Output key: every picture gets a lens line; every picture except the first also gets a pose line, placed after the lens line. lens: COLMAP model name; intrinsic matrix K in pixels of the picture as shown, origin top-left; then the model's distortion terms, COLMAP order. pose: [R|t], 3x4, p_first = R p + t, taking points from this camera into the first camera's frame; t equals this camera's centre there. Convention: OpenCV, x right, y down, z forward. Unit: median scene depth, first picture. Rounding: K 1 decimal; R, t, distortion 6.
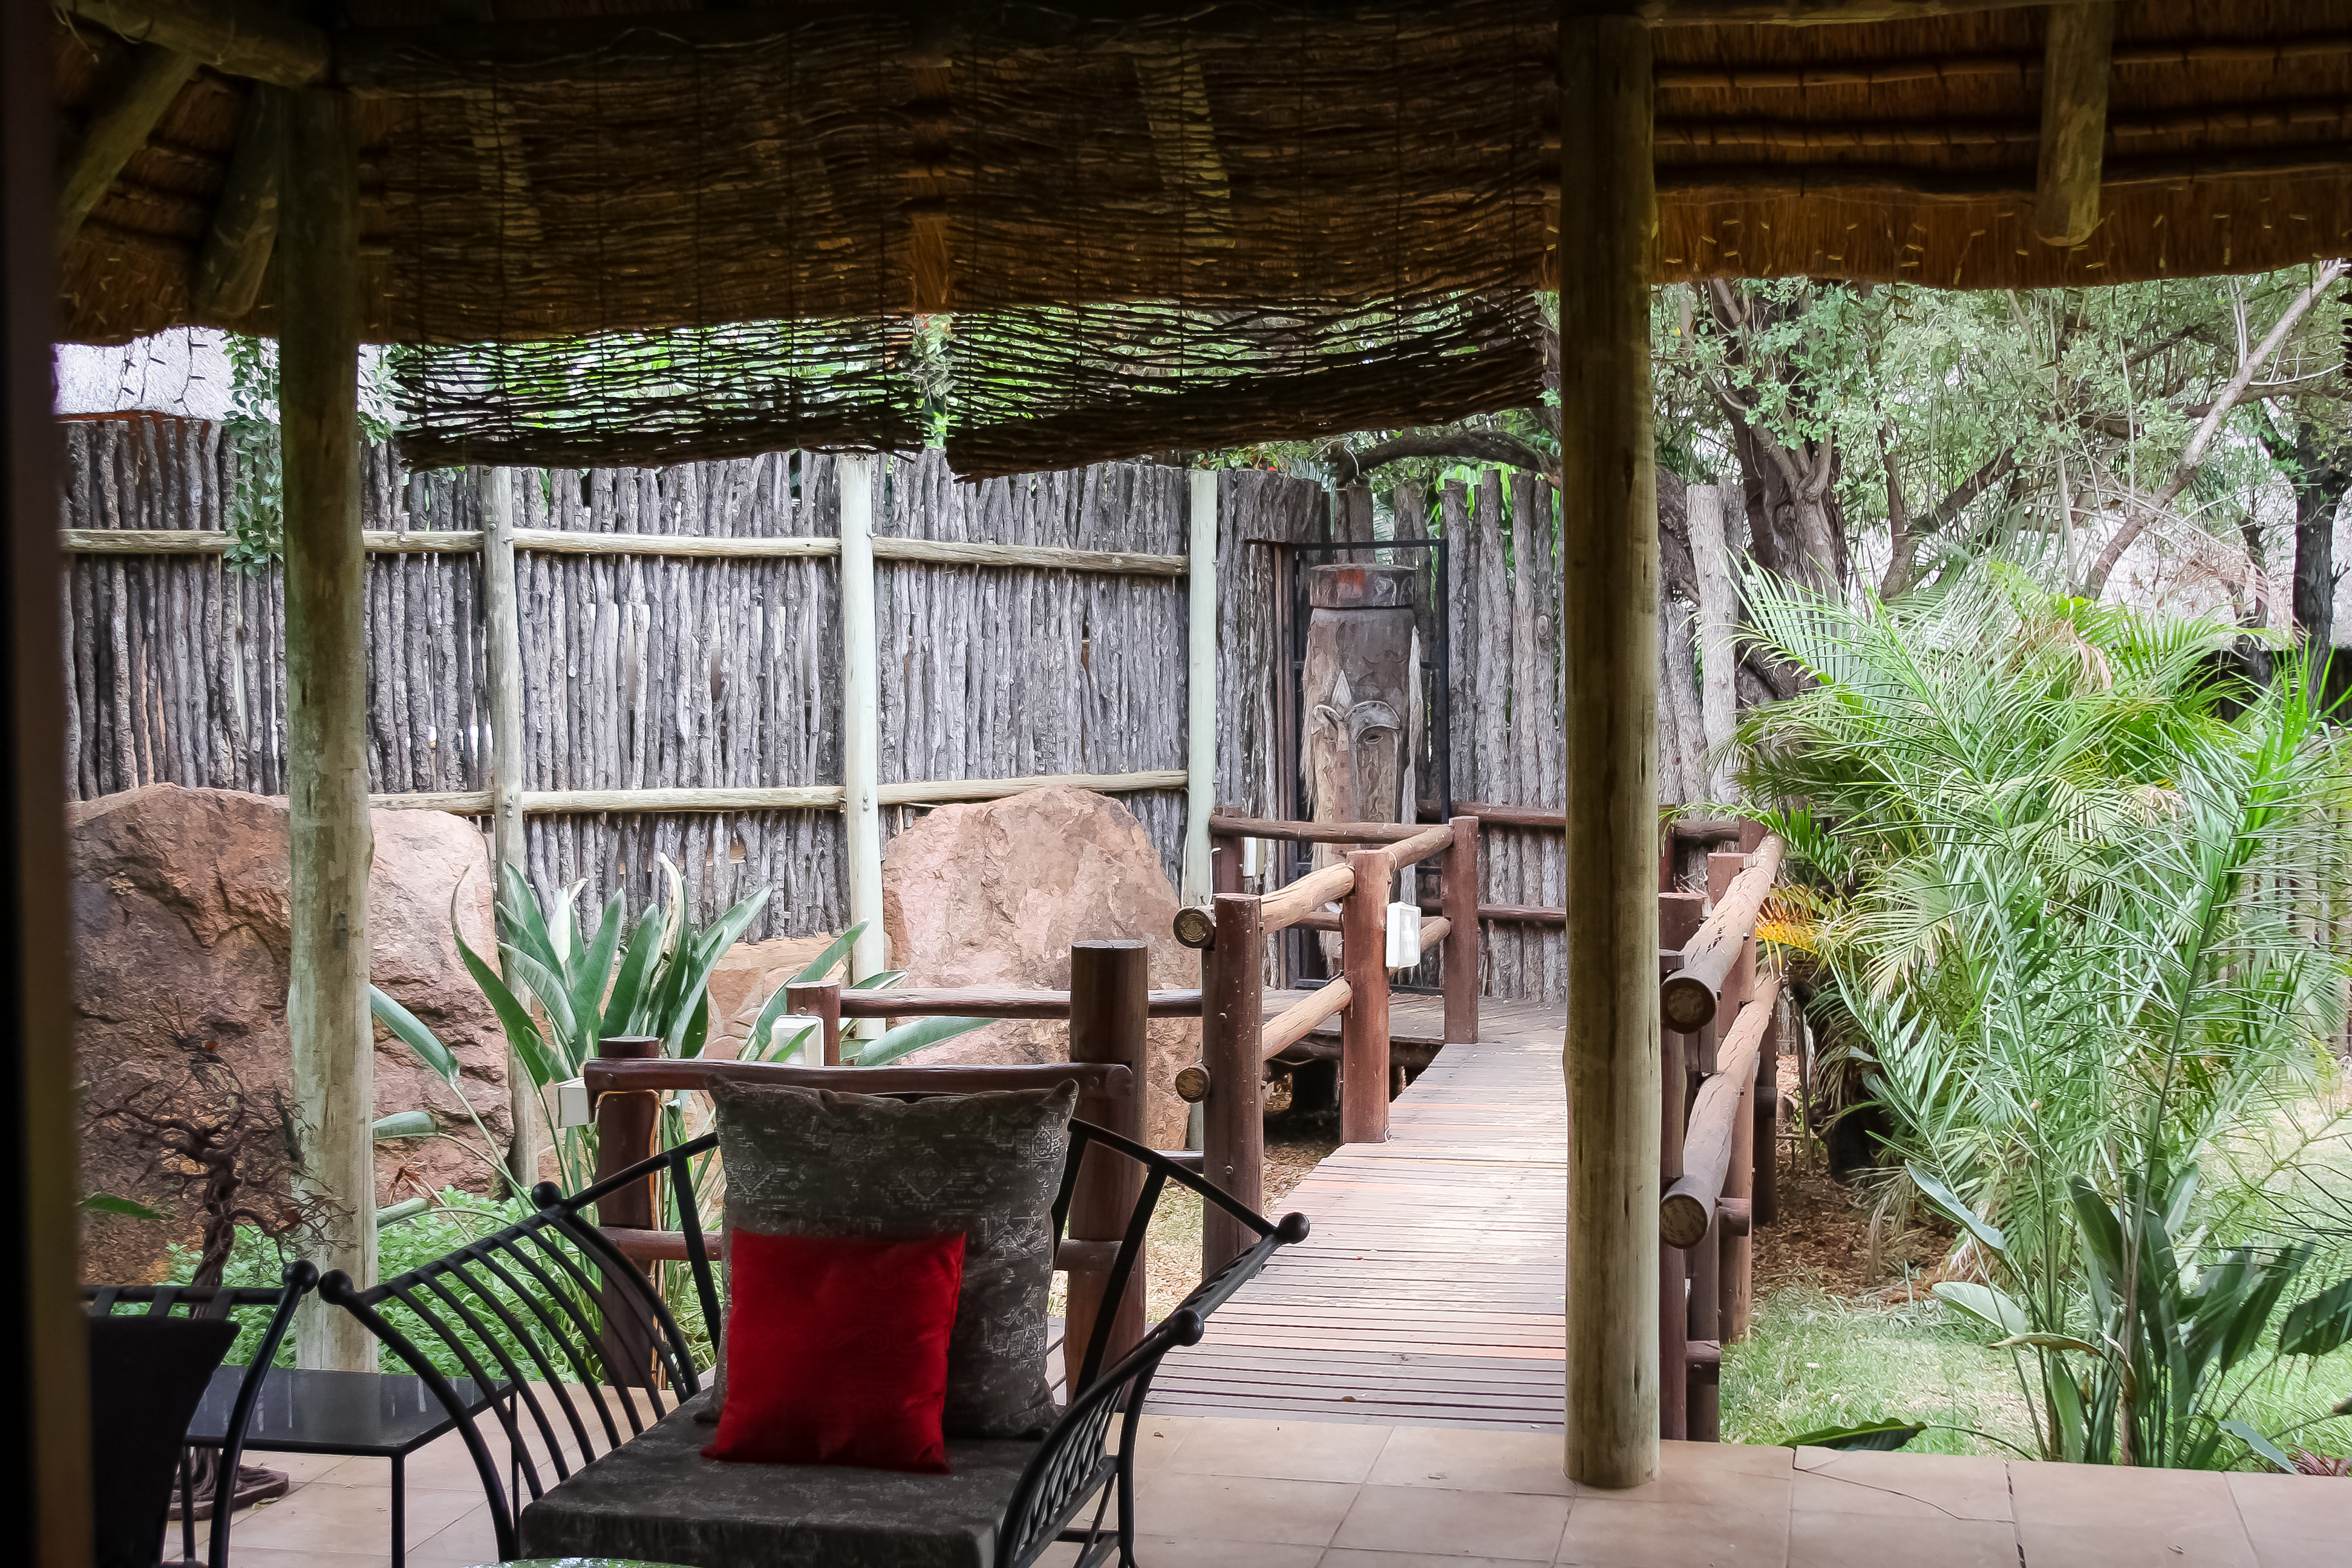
lens RADIAL K [[3097.5, 0, 1156.6], [0, 3097.5, 777.7], [0, 0, 1]] dist [0.004448, 0.046347]
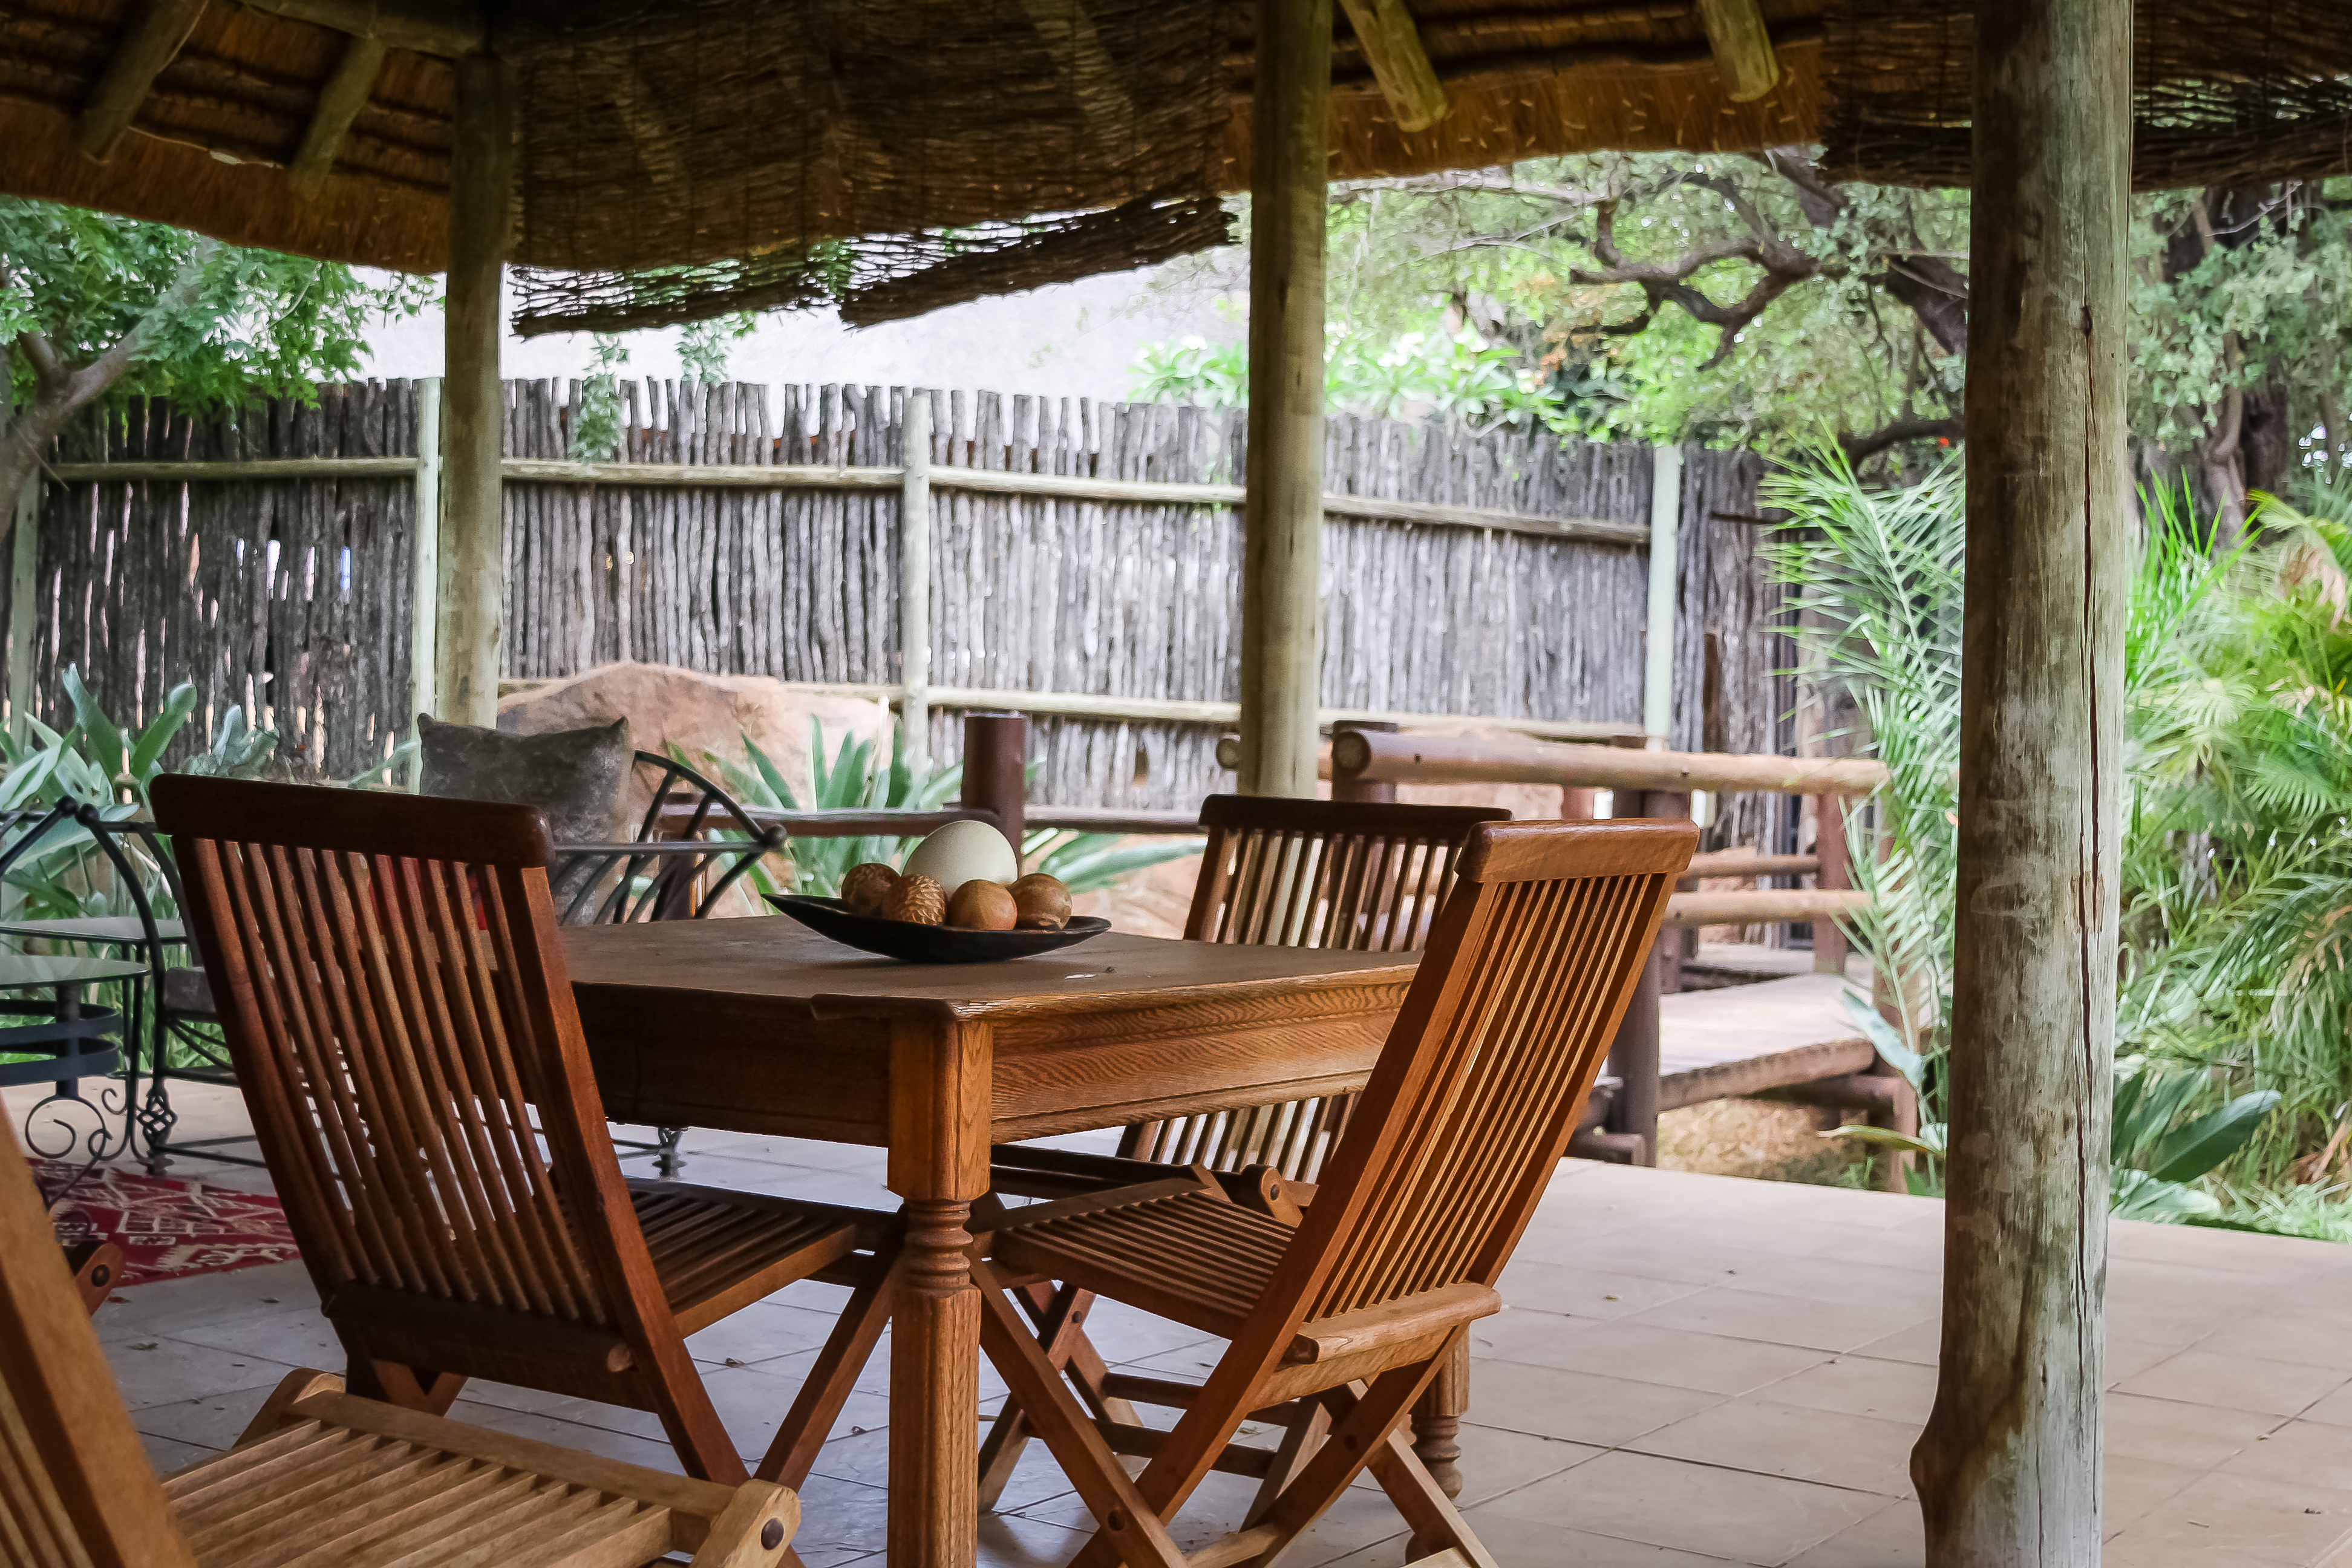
lens RADIAL K [[3097.5, 0, 1156.6], [0, 3097.5, 777.7], [0, 0, 1]] dist [0.004448, 0.046347]
pose [[0.923021, 0.030695, -0.383523, 0.327952], [-0.047737, 0.998247, -0.034992, 0.075380], [0.381776, 0.050607, 0.922868, -0.066191]]
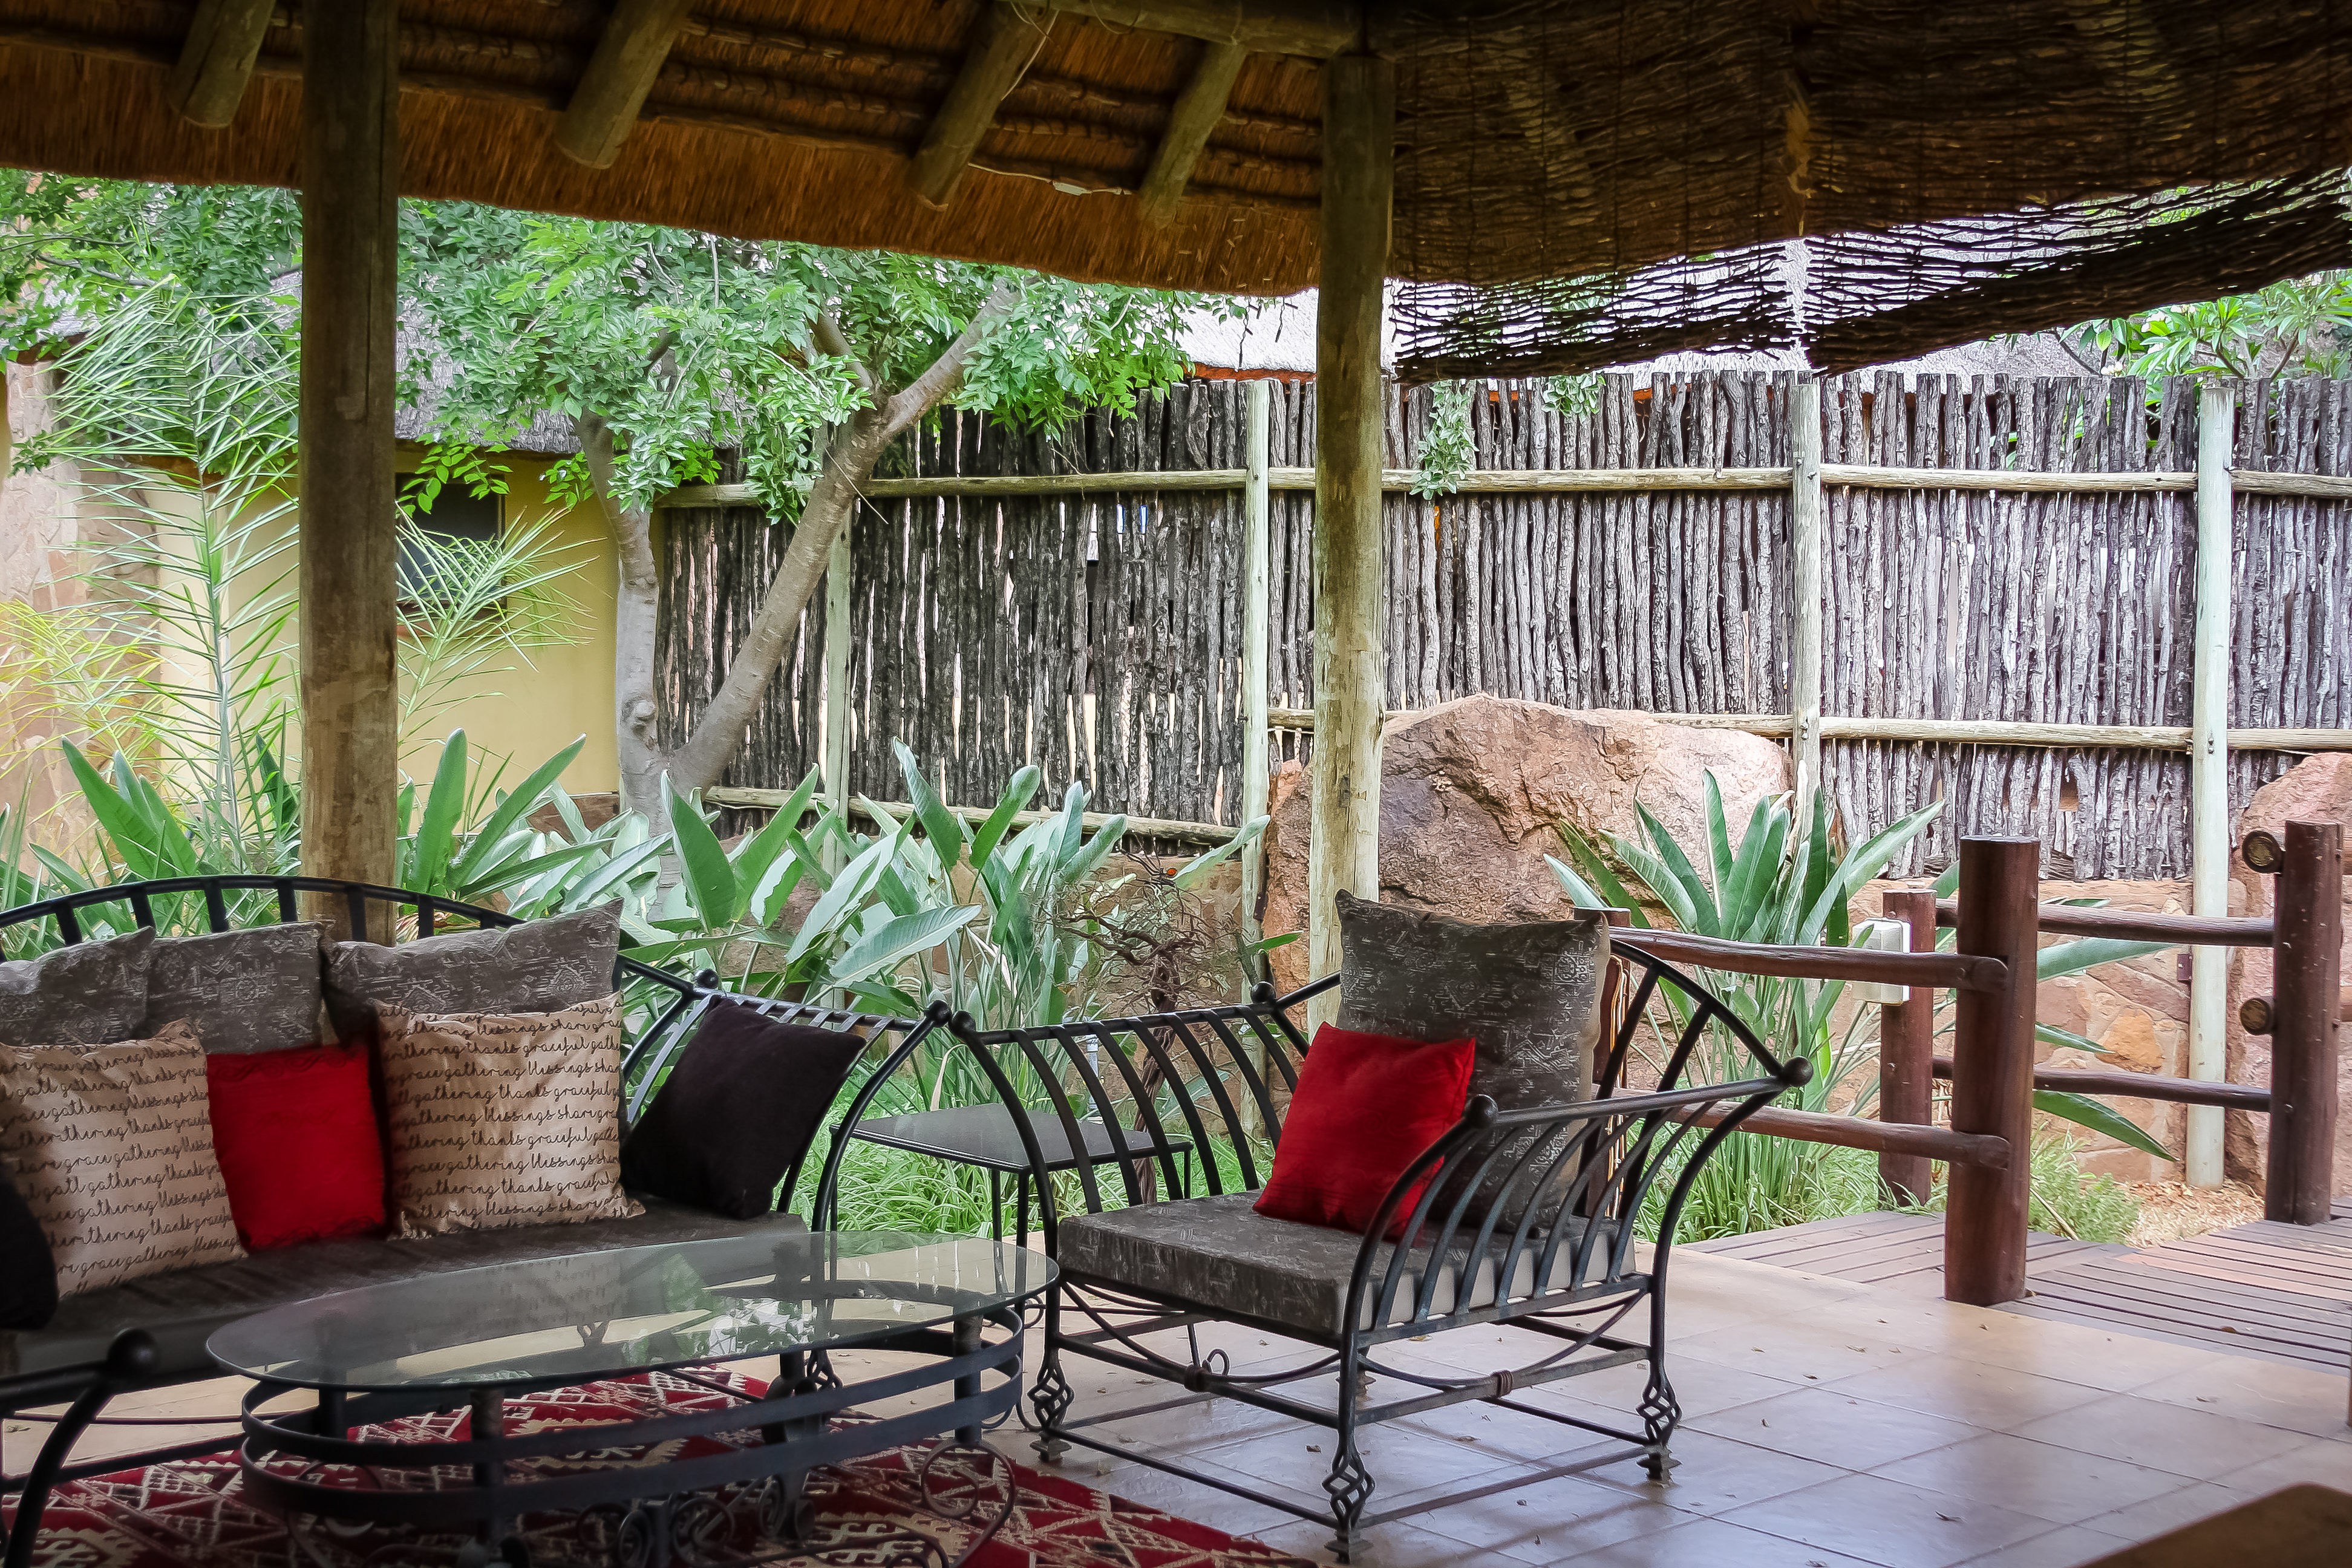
lens RADIAL K [[3097.5, 0, 1156.6], [0, 3097.5, 777.7], [0, 0, 1]] dist [0.004448, 0.046347]
pose [[0.807878, 0.039586, -0.588018, 0.224083], [-0.039900, 0.999126, 0.012444, 0.020788], [0.587997, 0.013409, 0.808752, 0.021556]]
